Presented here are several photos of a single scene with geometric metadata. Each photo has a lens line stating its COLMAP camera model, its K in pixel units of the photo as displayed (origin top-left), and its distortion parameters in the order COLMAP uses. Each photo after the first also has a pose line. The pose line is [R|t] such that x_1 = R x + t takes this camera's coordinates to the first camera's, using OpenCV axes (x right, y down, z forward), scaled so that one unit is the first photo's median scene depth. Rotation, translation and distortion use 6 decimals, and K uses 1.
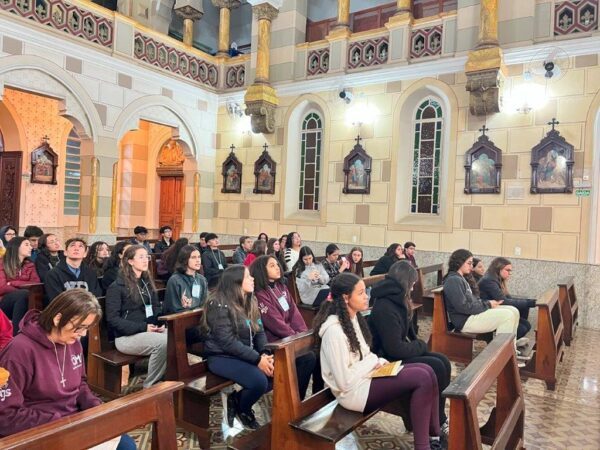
lens RADIAL K [[310.9, 0, 300.0], [0, 310.9, 223.8], [0, 0, 1]] dist [-0.002734, -0.000970]
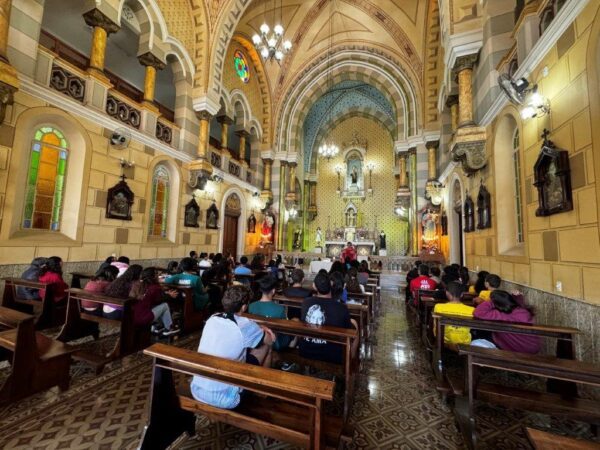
lens RADIAL K [[239.2, 0, 299.4], [0, 239.2, 224.8], [0, 0, 1]] dist [0.000172, 0.000050]
pose [[-0.099633, 0.046670, 0.993929, -0.969643], [-0.004839, 0.998865, -0.047386, -0.037406], [-0.995013, -0.009531, -0.099294, 0.424359]]
